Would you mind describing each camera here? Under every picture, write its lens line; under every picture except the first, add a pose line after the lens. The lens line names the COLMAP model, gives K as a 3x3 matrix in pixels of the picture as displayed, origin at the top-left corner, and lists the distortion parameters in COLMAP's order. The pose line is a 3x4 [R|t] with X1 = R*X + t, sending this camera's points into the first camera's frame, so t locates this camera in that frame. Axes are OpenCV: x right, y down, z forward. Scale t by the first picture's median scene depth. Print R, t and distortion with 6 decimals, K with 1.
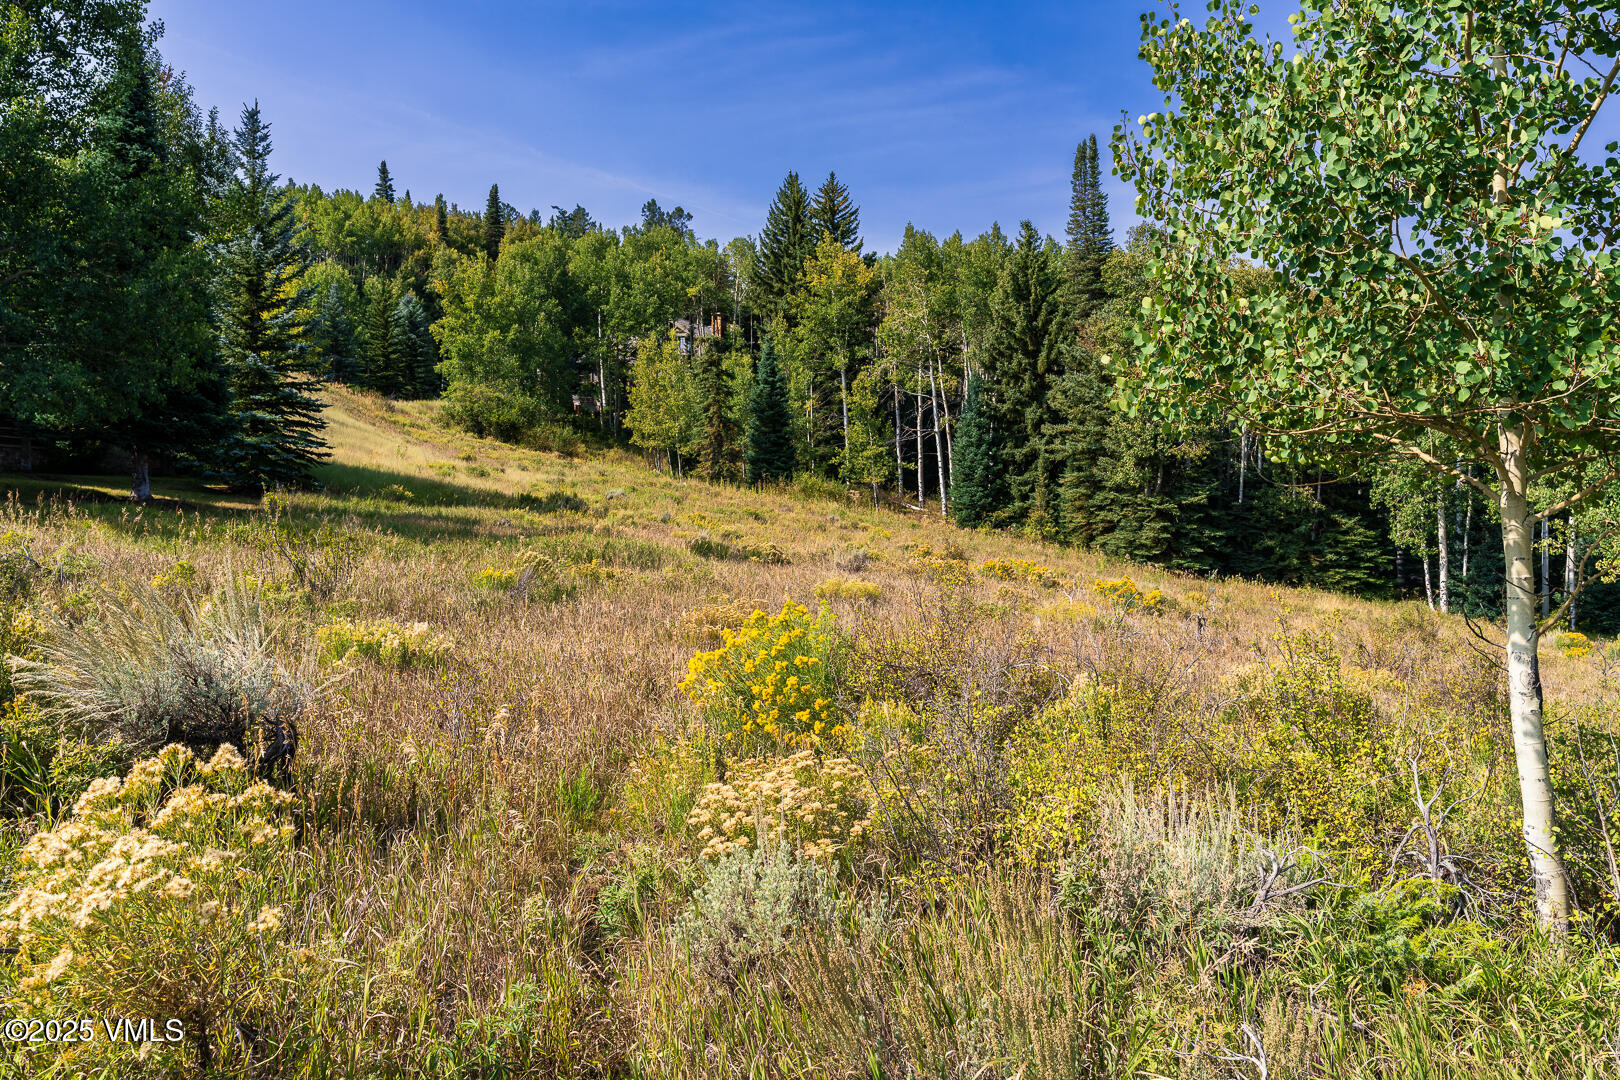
lens RADIAL K [[1161.8, 0, 812.0], [0, 1161.8, 535.9], [0, 0, 1]] dist [-0.004126, -0.012229]
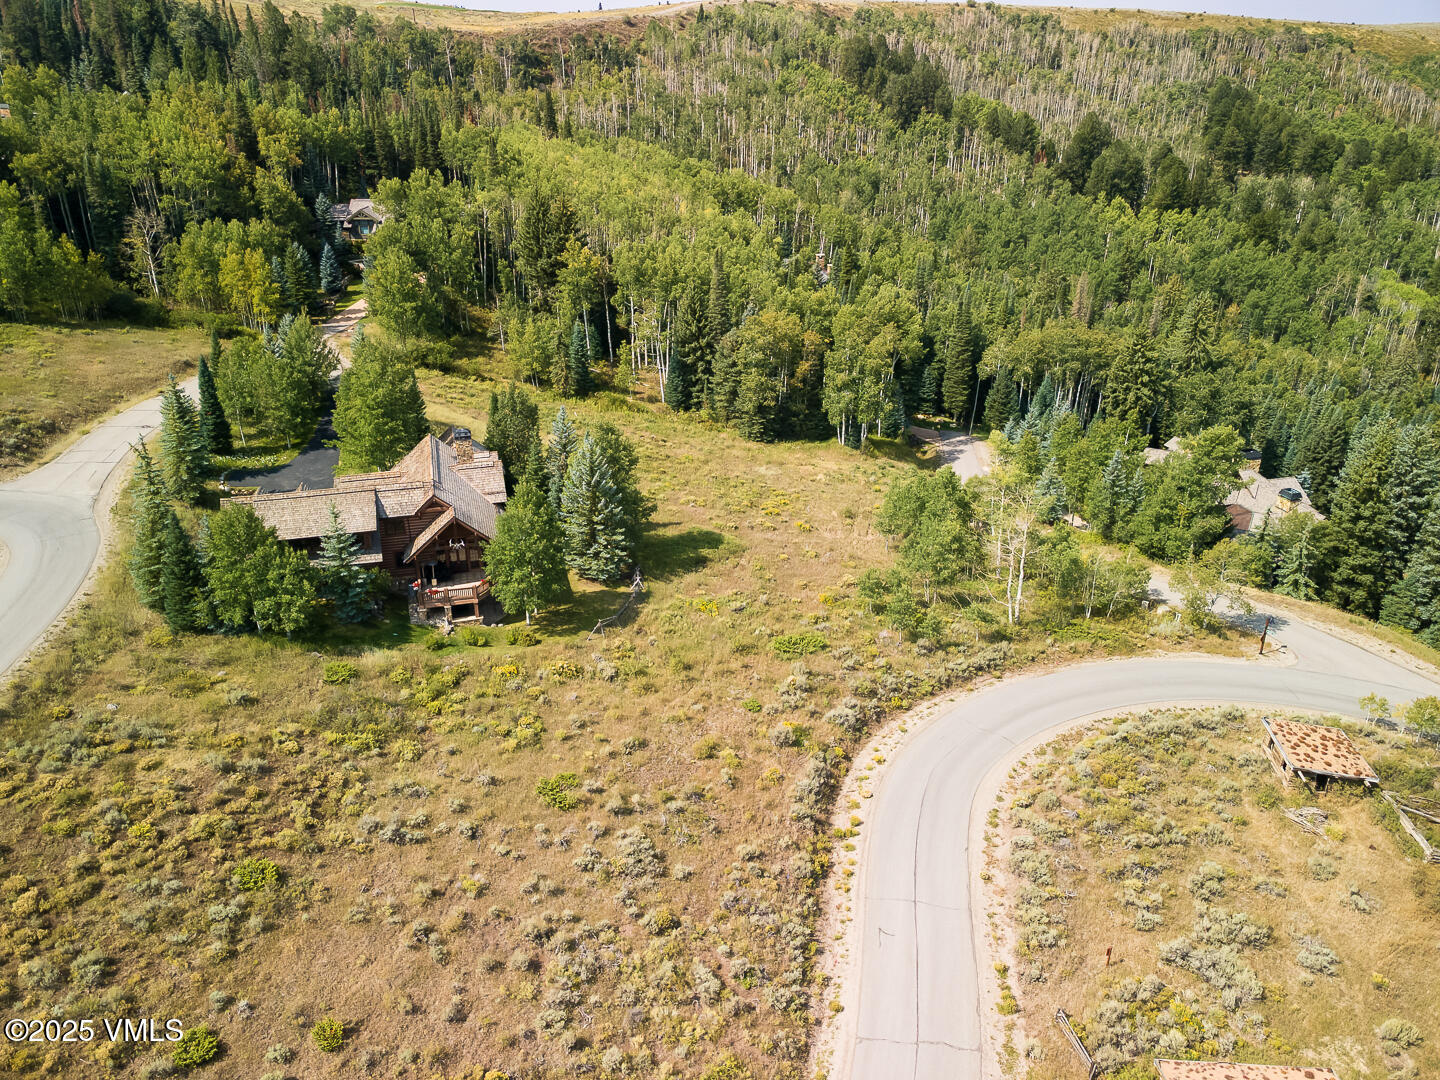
lens RADIAL K [[1061.9, 0, 716.7], [0, 1061.9, 532.3], [0, 0, 1]] dist [0.020527, 0.032778]
pose [[0.910417, -0.168712, 0.377726, -0.704513], [0.005674, 0.918068, 0.396382, -0.680051], [-0.413653, -0.358730, 0.836782, -1.062697]]
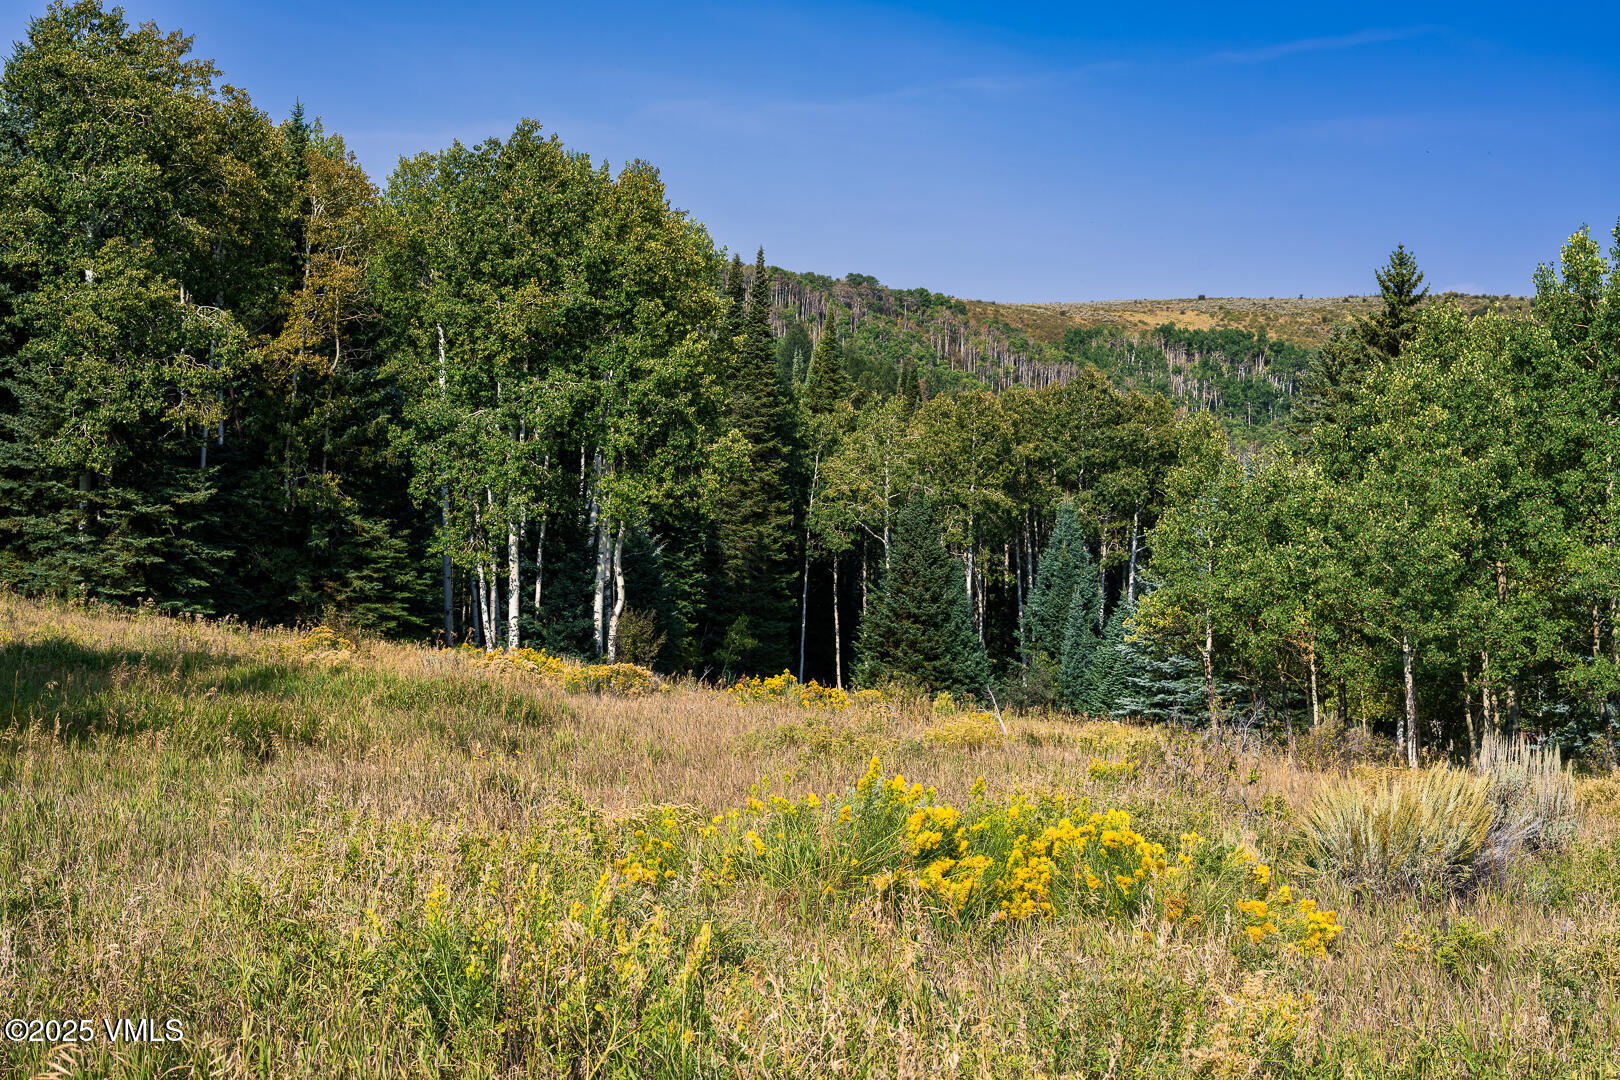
lens RADIAL K [[2276.5, 0, 810.8], [0, 2276.5, 531.8], [0, 0, 1]] dist [-0.009488, 0.000000]
pose [[0.611094, -0.018775, 0.791335, -0.317284], [0.001743, 0.999748, 0.022375, -0.031636], [-0.791556, -0.012294, 0.610973, 0.045370]]
